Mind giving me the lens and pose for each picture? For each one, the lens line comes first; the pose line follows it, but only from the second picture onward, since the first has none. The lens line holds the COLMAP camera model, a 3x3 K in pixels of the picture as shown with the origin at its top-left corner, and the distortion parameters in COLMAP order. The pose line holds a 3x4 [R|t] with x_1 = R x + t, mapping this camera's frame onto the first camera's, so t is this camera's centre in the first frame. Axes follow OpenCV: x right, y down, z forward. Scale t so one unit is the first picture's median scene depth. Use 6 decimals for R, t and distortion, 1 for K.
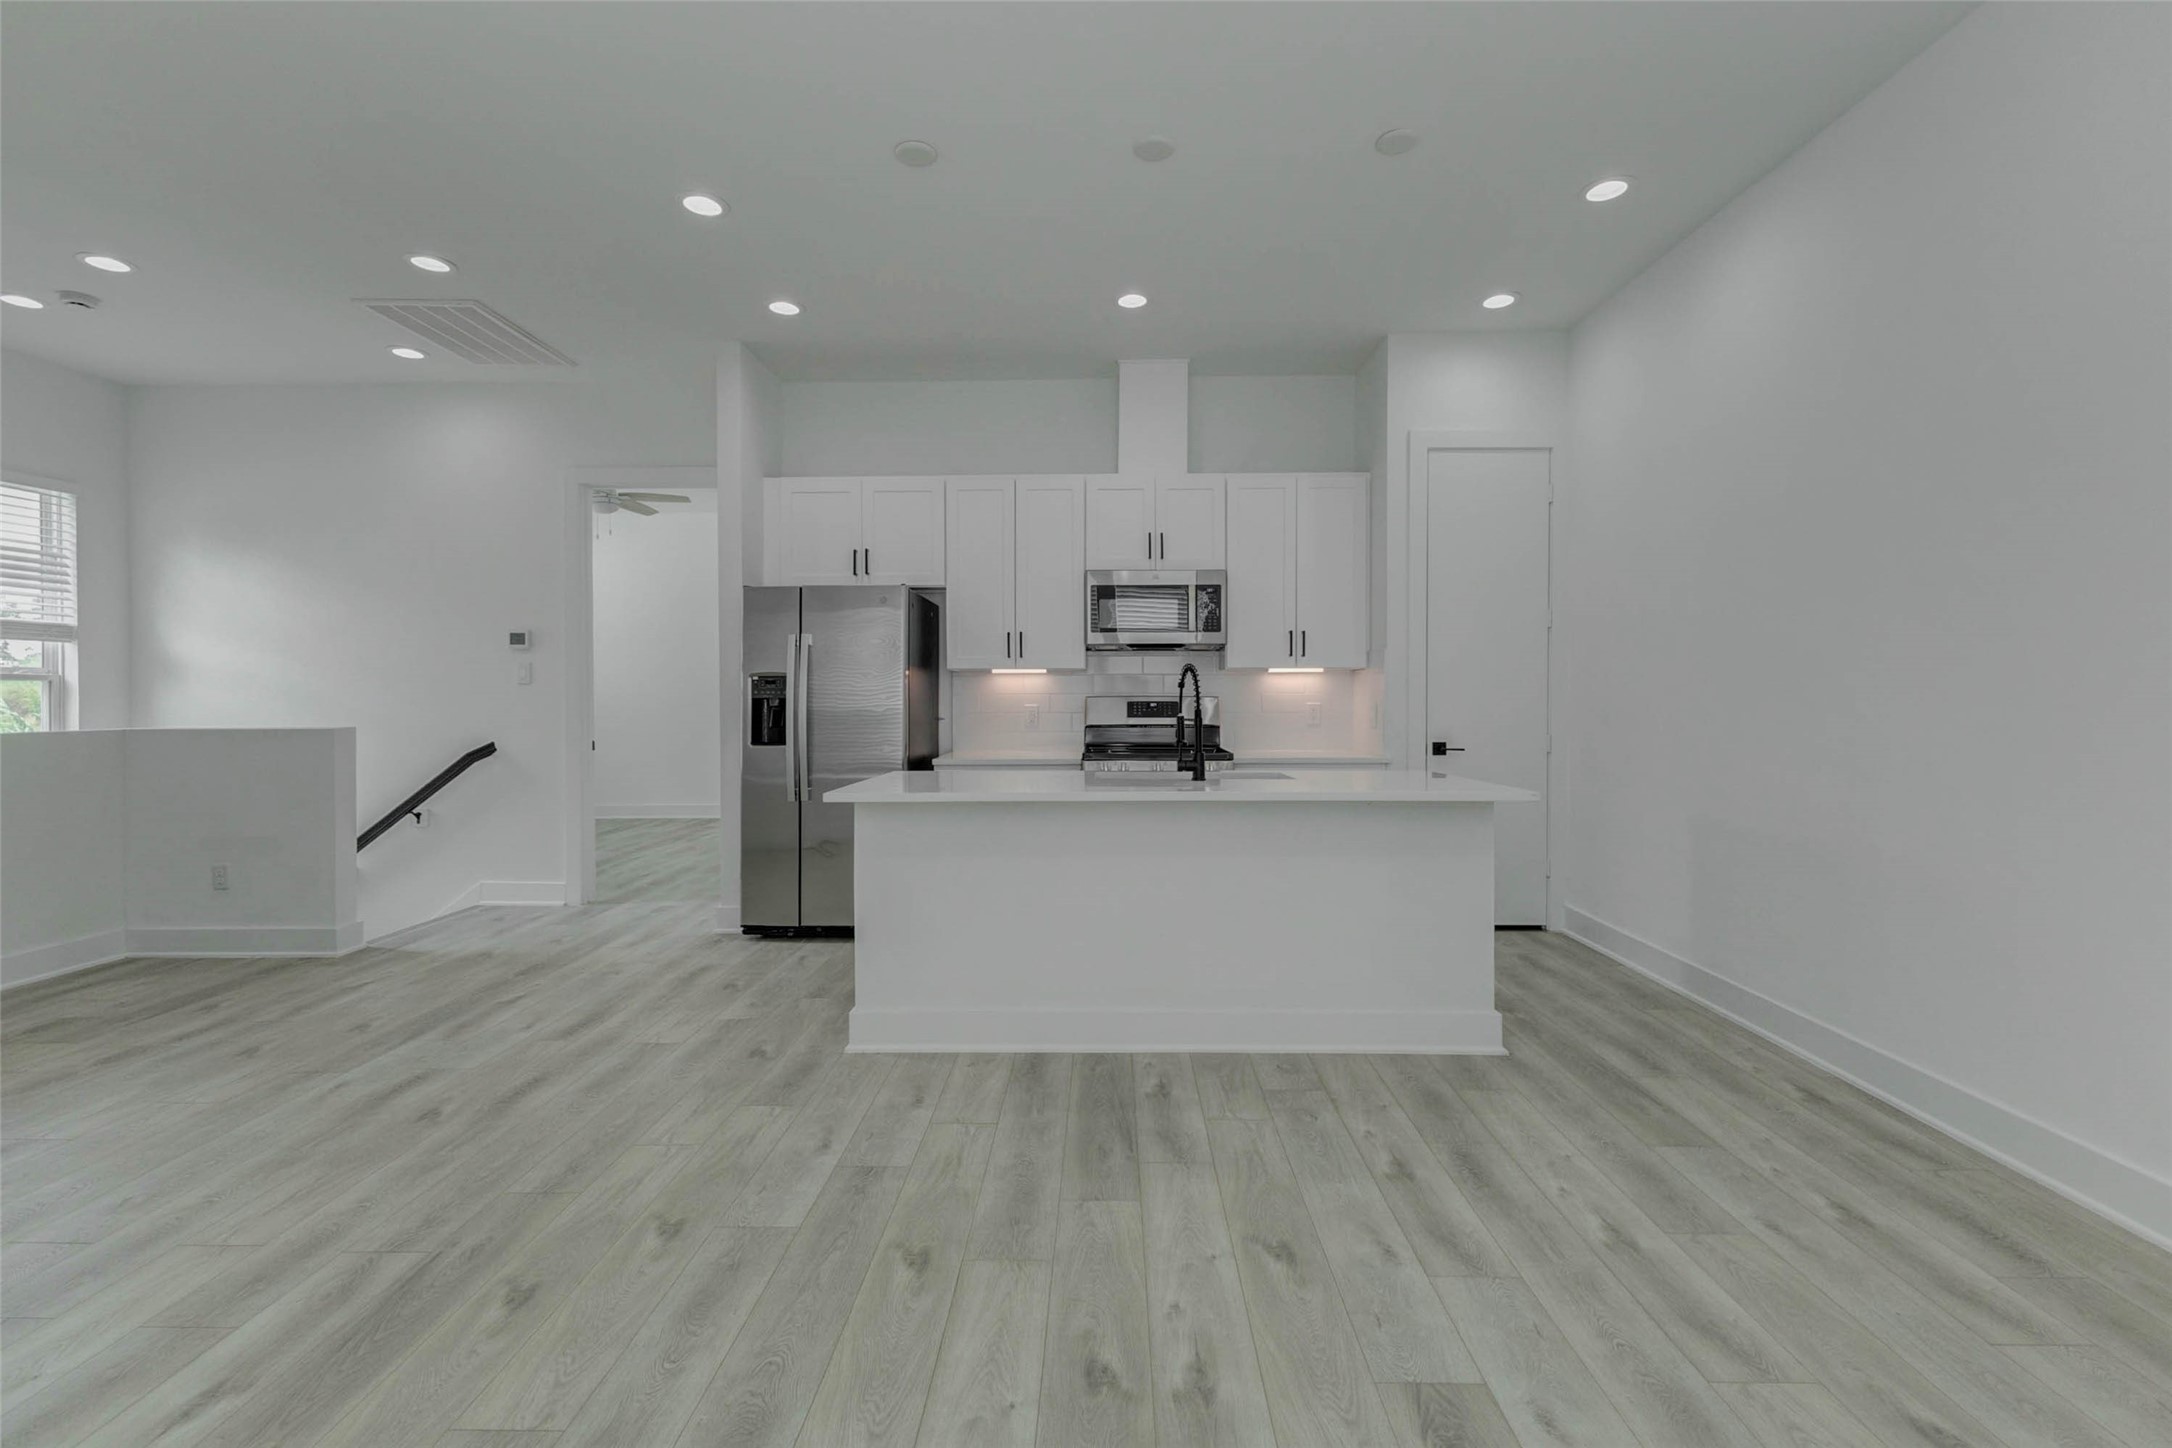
lens RADIAL K [[936.1, 0, 1097.3], [0, 936.1, 703.4], [0, 0, 1]] dist [0.010387, -0.000466]
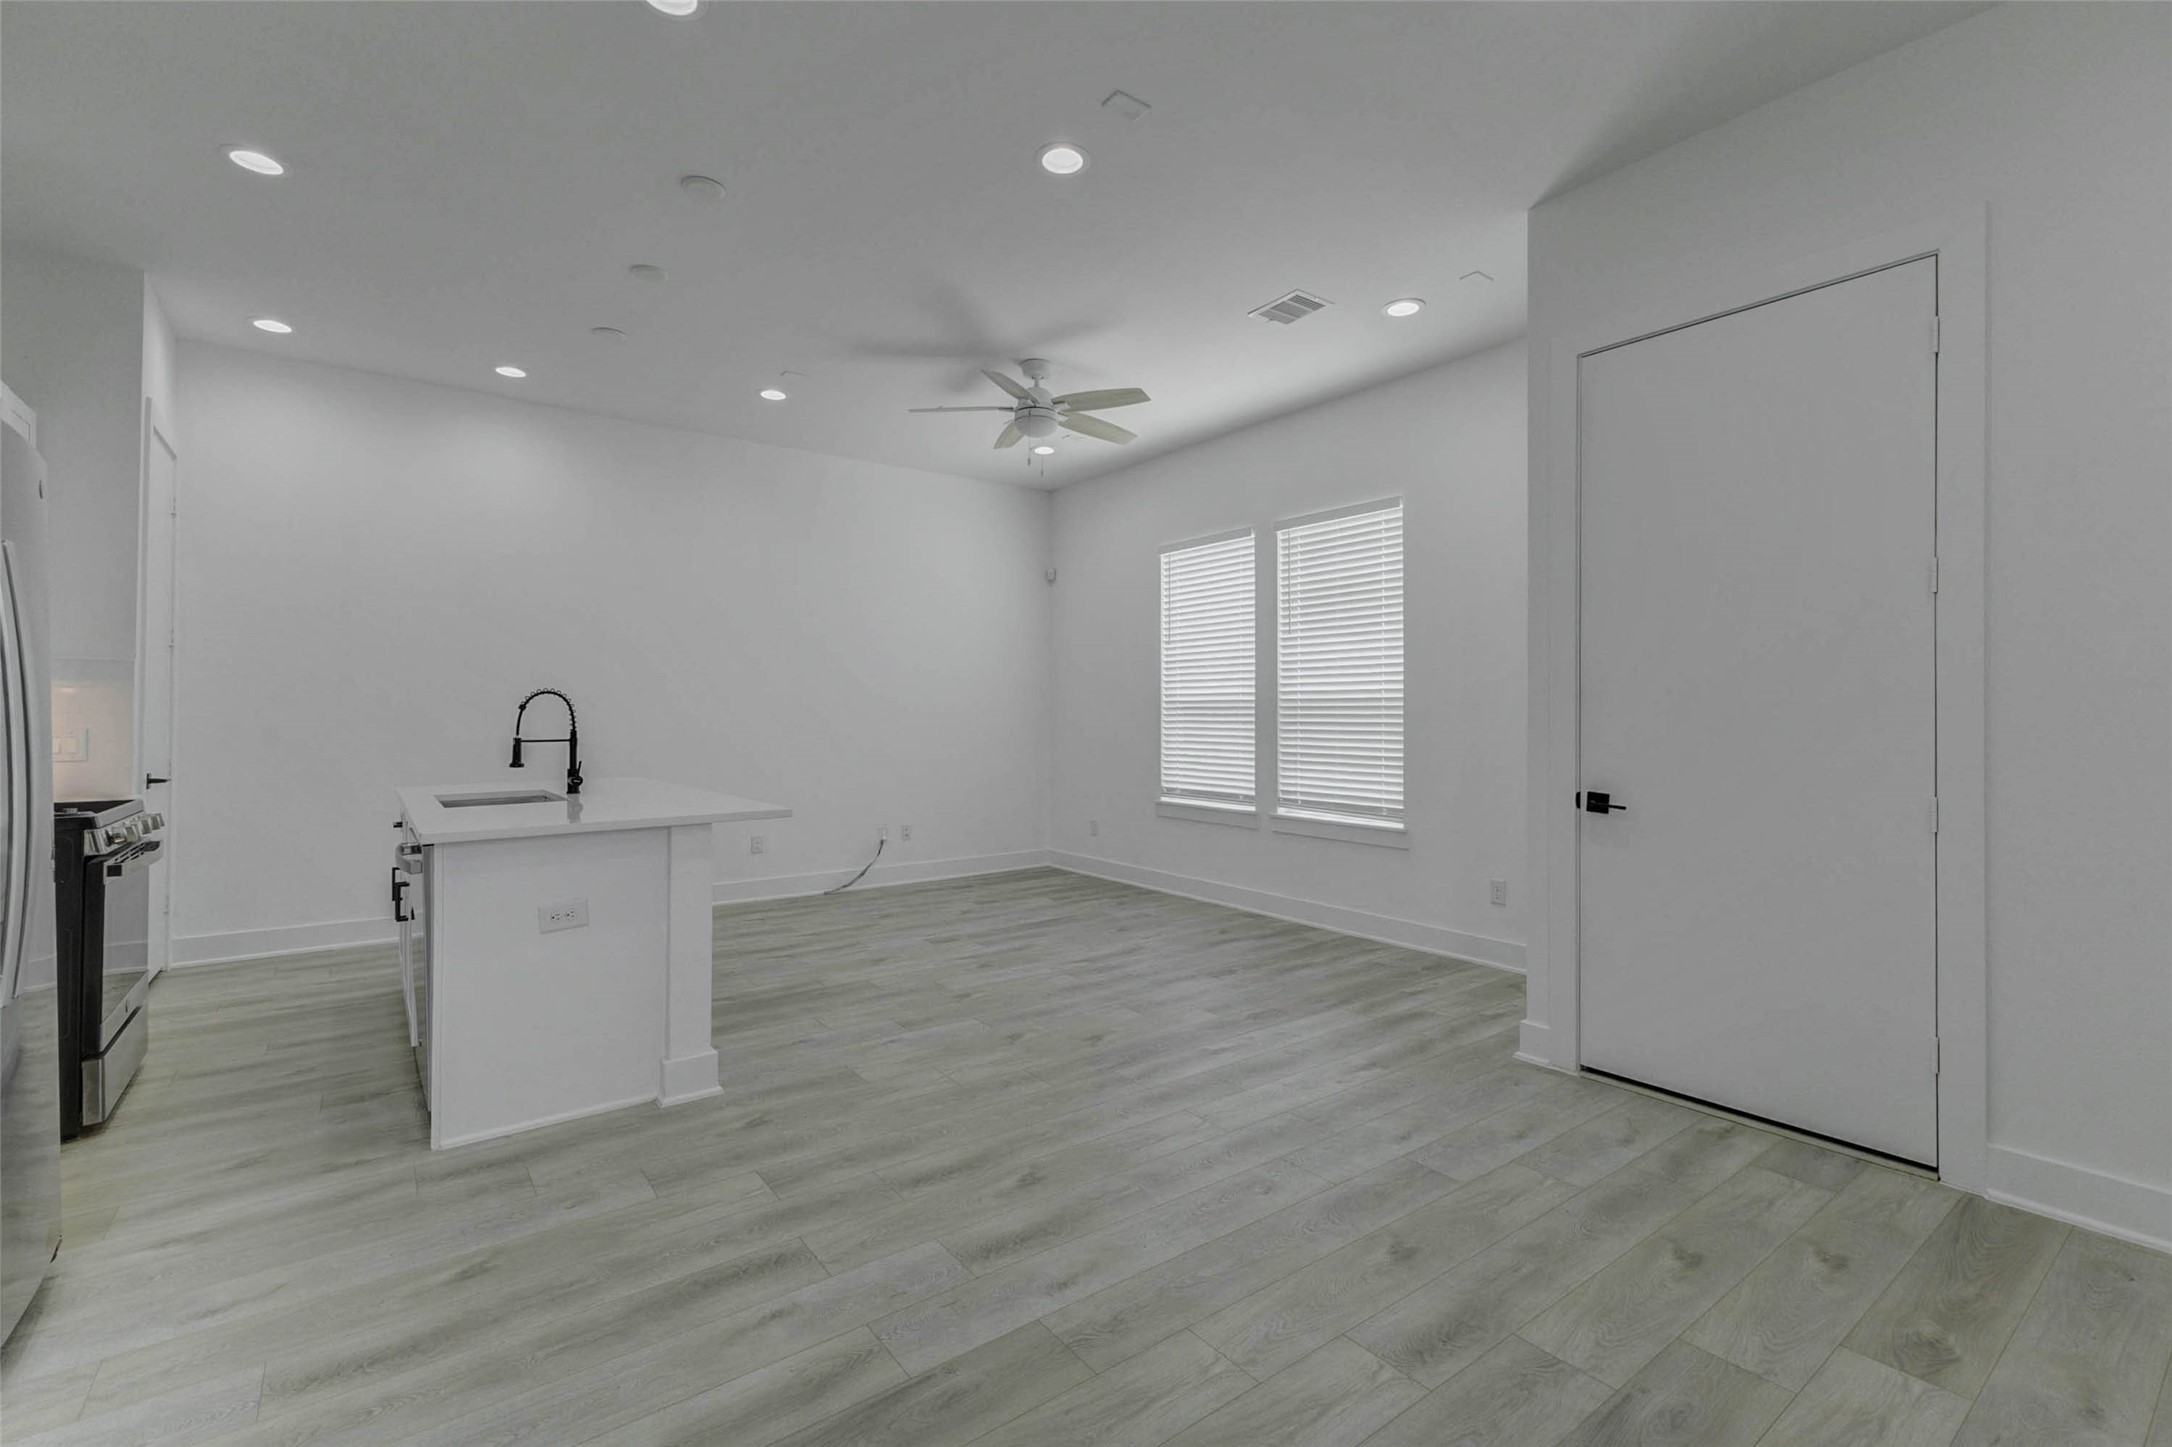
lens RADIAL K [[971.4, 0, 1086.4], [0, 971.4, 699.5], [0, 0, 1]] dist [0.000698, -0.000143]
pose [[-0.614852, 0.019257, 0.788408, -1.208617], [0.007726, 0.999801, -0.018396, -0.003635], [-0.788605, -0.005220, -0.614878, 1.247899]]
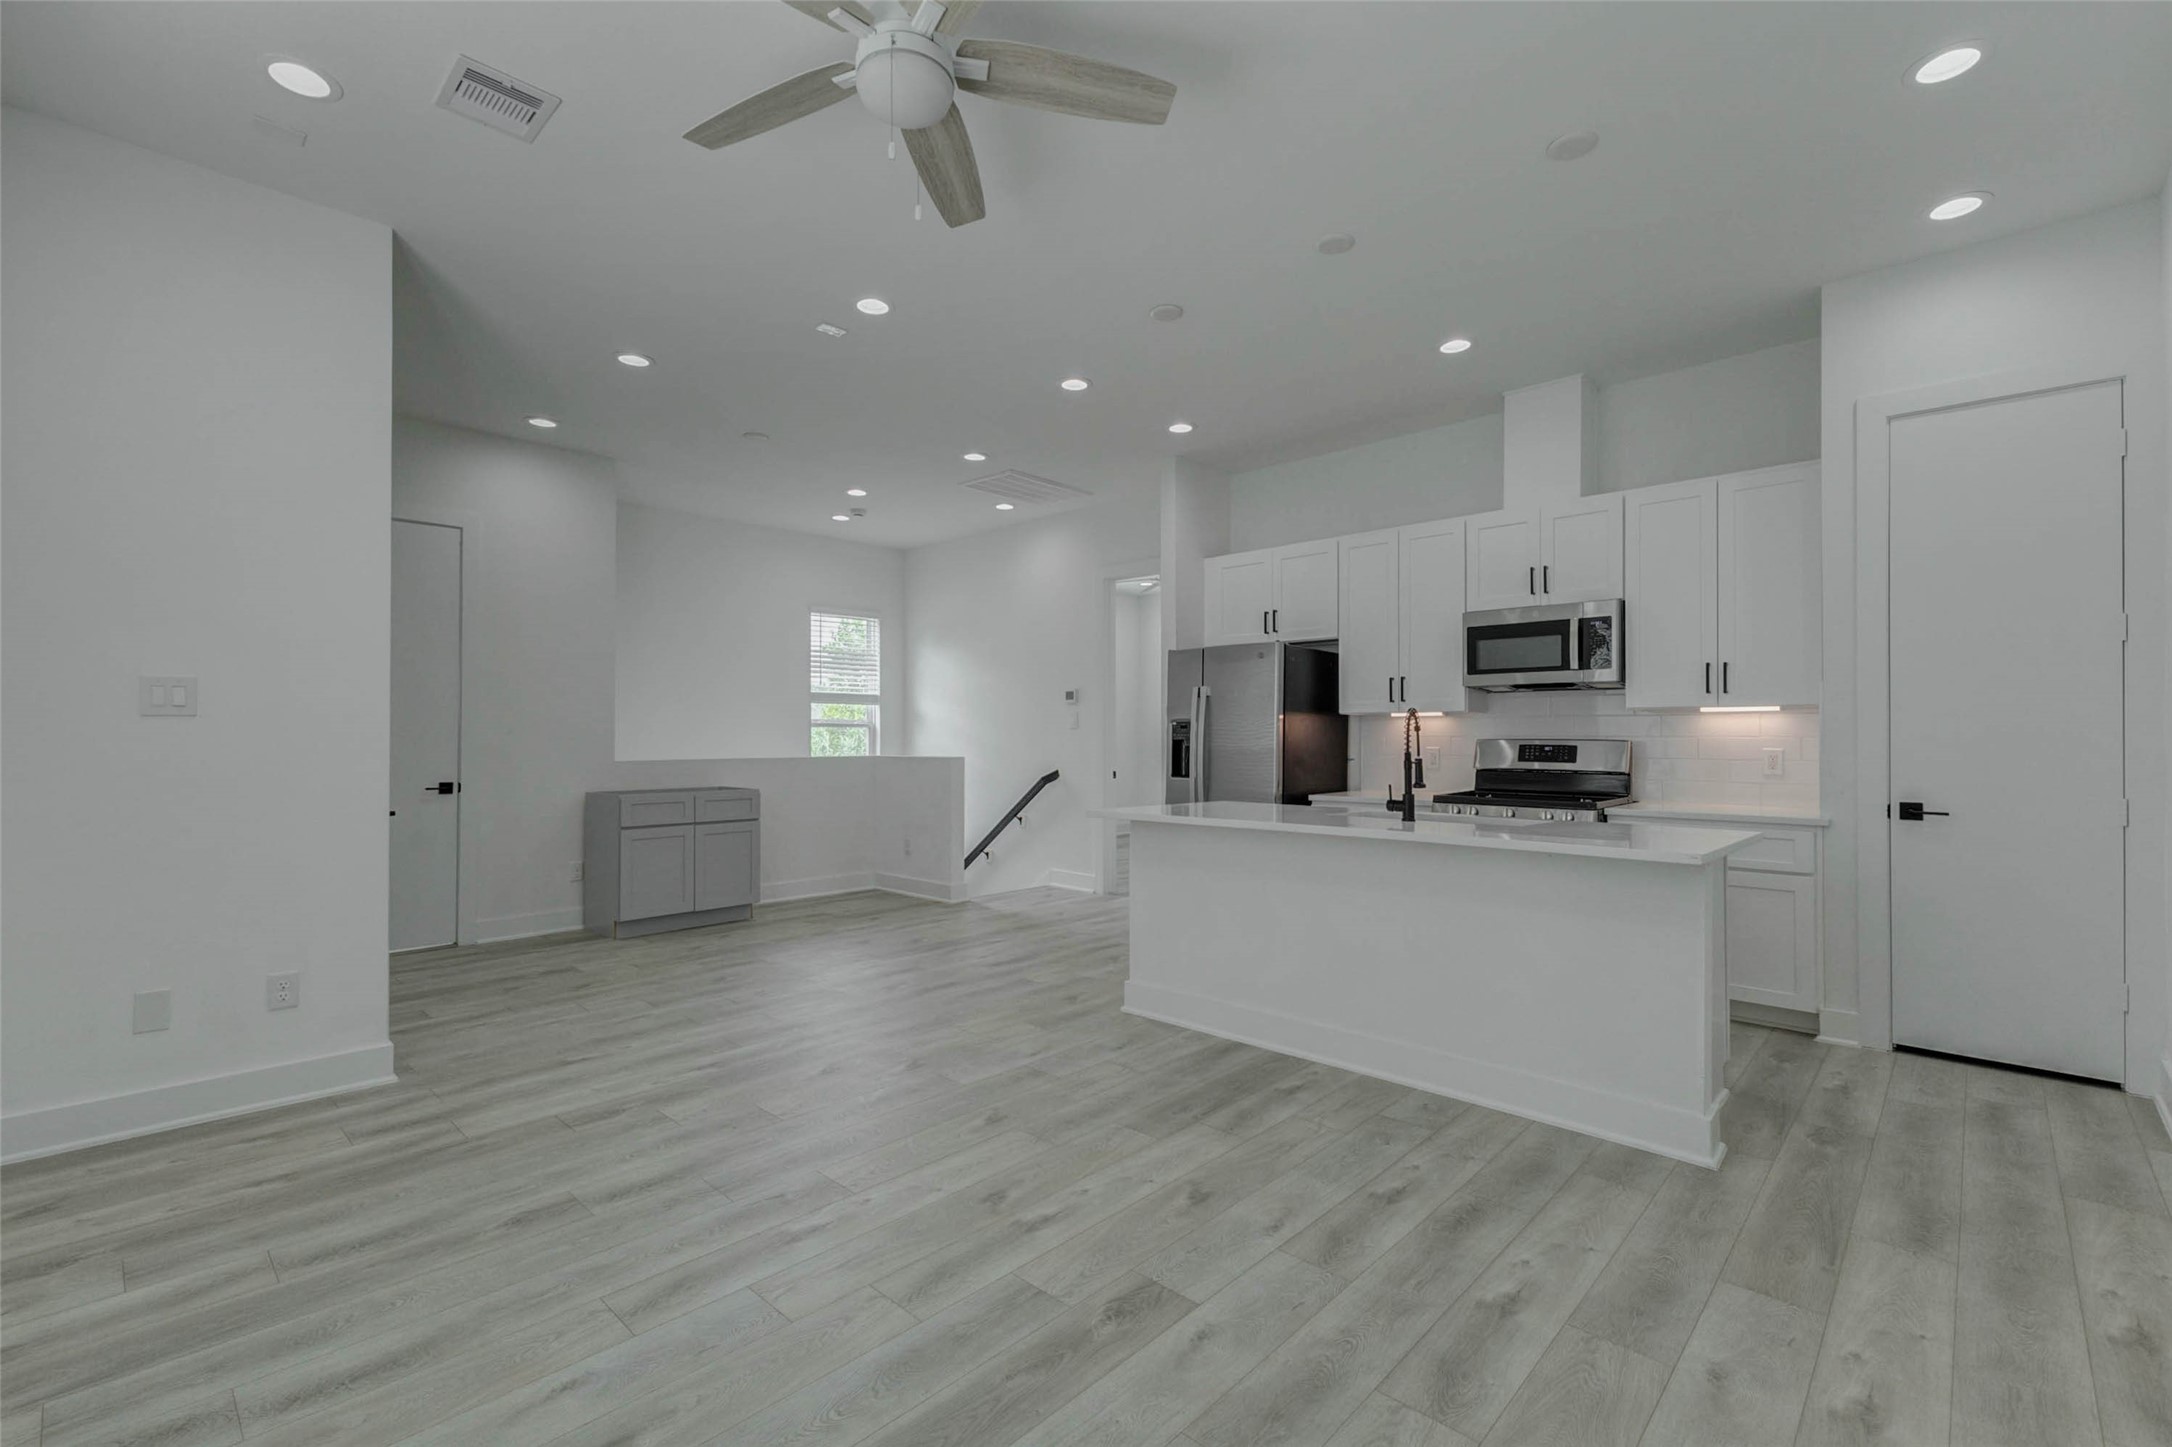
lens RADIAL K [[941.0, 0, 1090.9], [0, 941.0, 724.8], [0, 0, 1]] dist [0.008478, -0.000802]
pose [[0.741491, -0.005516, -0.670940, 0.553743], [-0.008168, 0.999818, -0.017246, -0.003395], [0.670913, 0.018267, 0.741311, -0.007603]]
